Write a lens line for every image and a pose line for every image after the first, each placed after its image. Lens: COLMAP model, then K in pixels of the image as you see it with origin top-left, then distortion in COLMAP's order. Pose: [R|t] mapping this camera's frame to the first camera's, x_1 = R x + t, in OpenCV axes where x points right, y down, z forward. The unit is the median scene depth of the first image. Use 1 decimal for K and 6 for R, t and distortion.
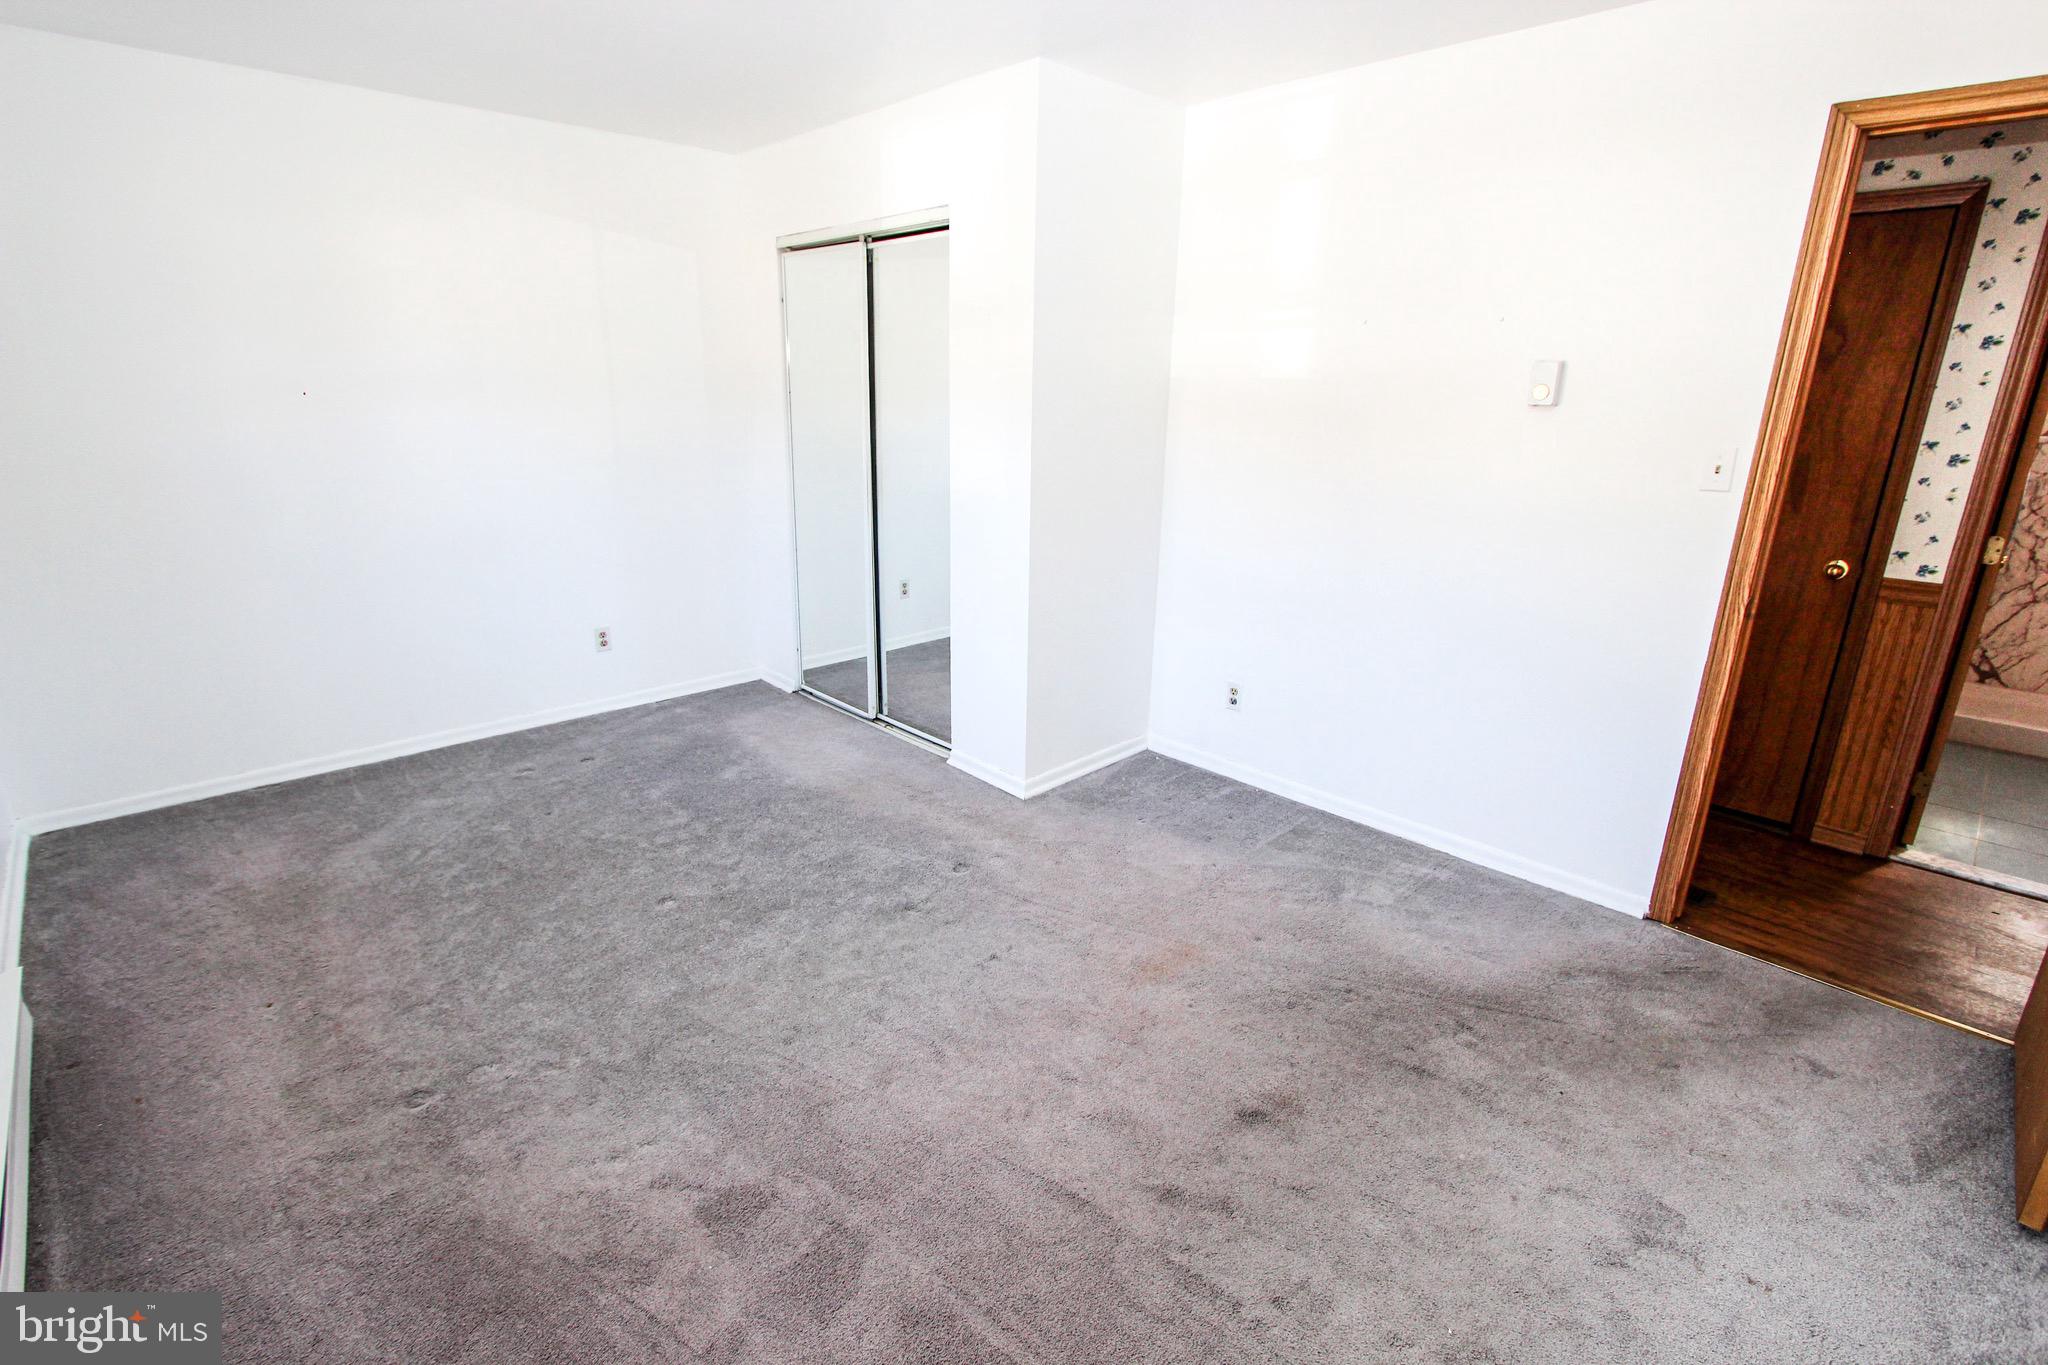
lens RADIAL K [[939.7, 0, 1024.6], [0, 939.7, 677.1], [0, 0, 1]] dist [-0.029367, 0.003744]
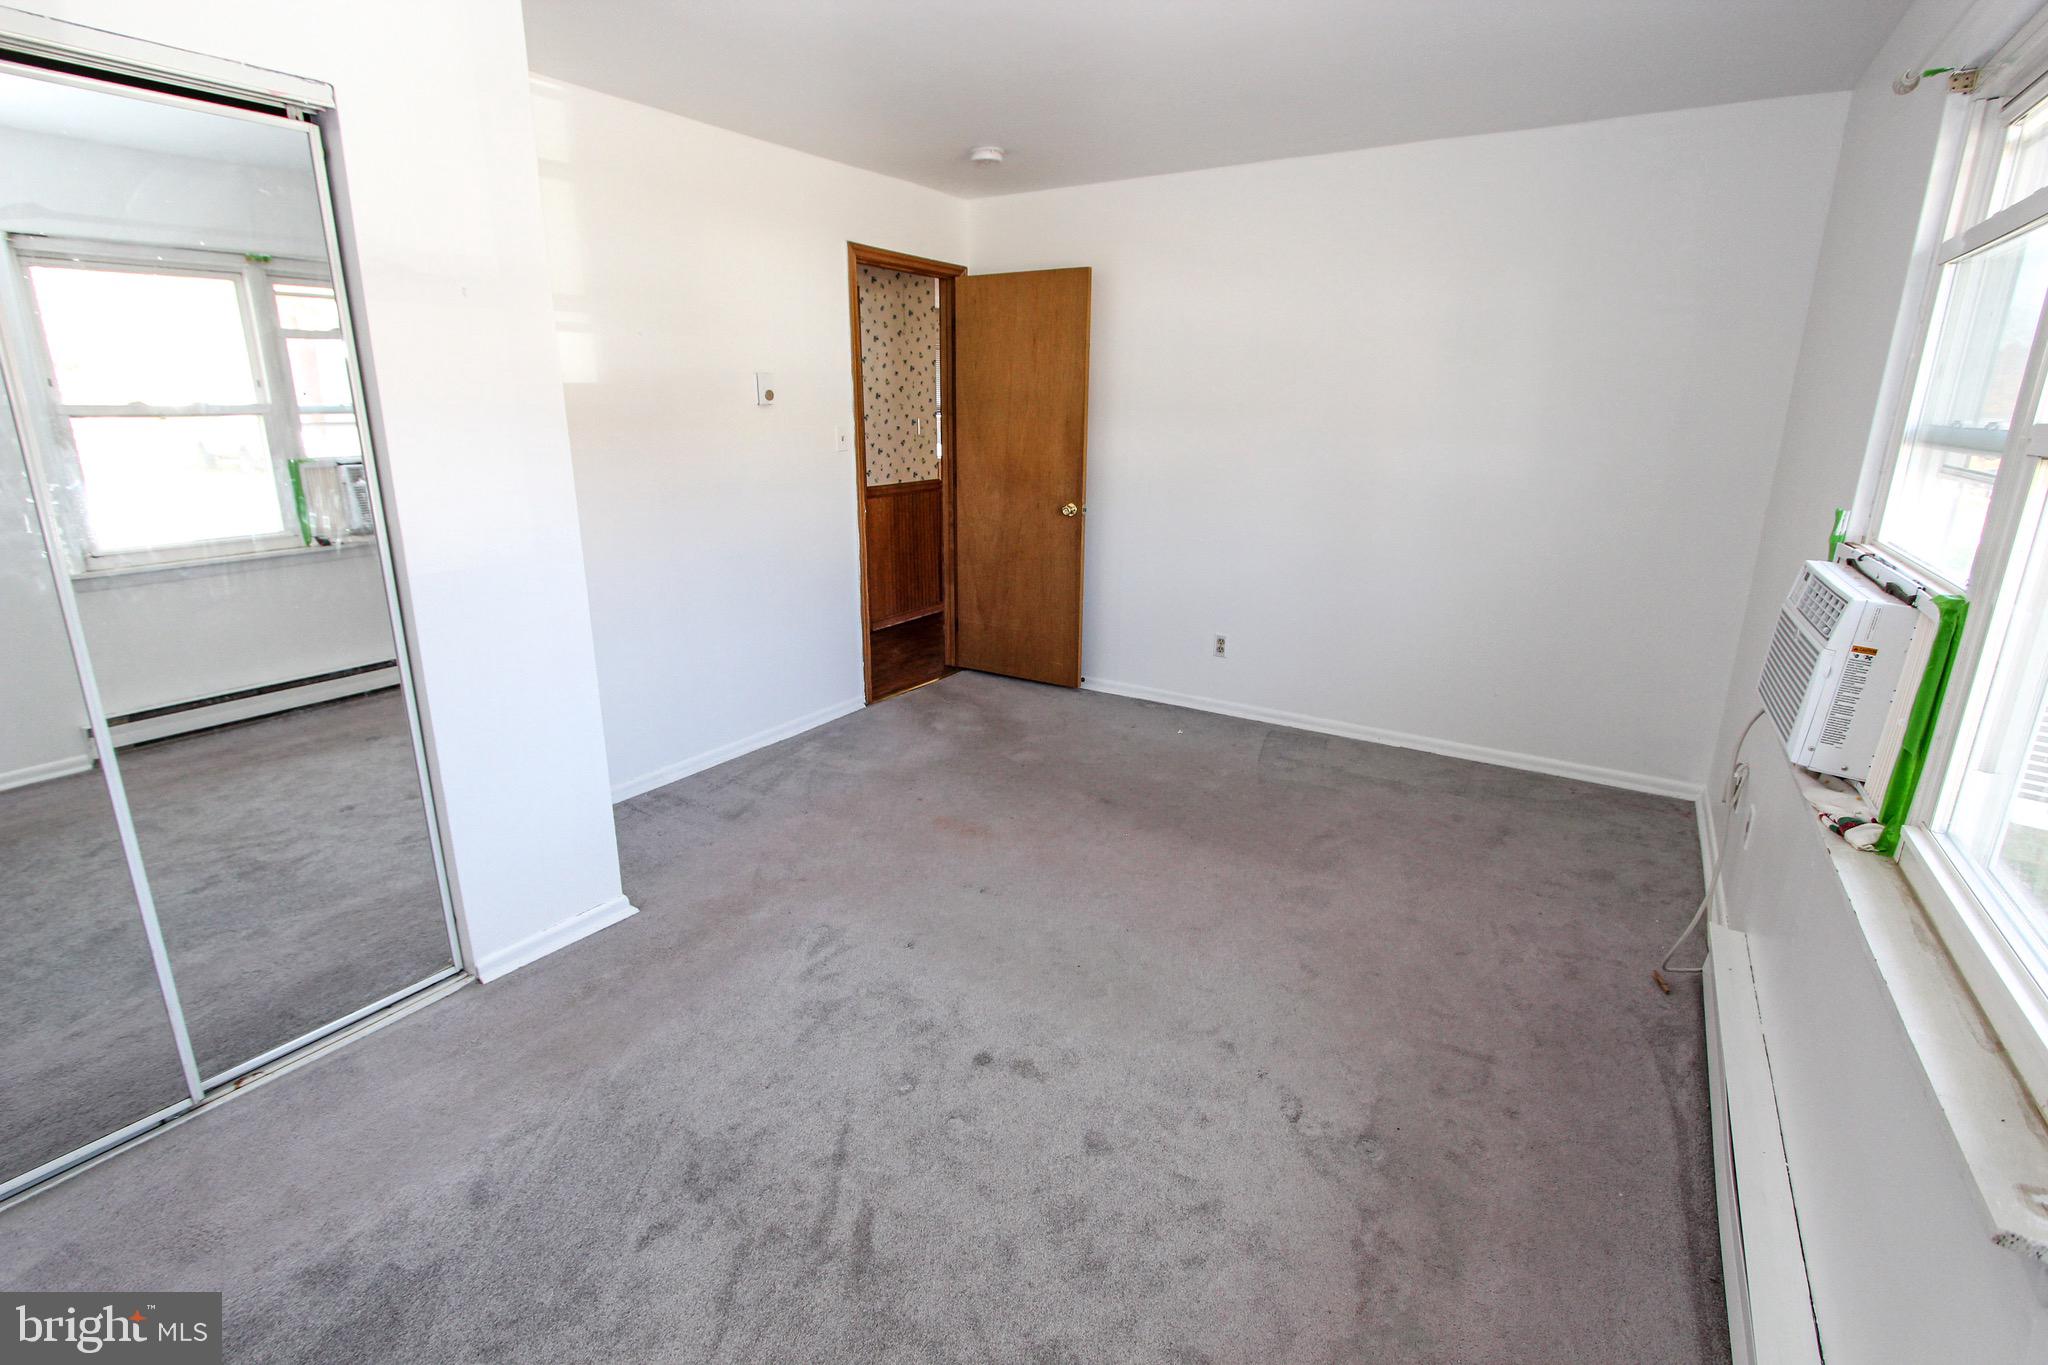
lens RADIAL K [[939.7, 0, 1022.8], [0, 939.7, 678.0], [0, 0, 1]] dist [-0.029367, 0.003744]
pose [[-0.225772, -0.292204, 0.929324, -0.955667], [0.270372, 0.897684, 0.347940, -0.298868], [-0.935909, 0.329818, -0.123668, 0.924206]]
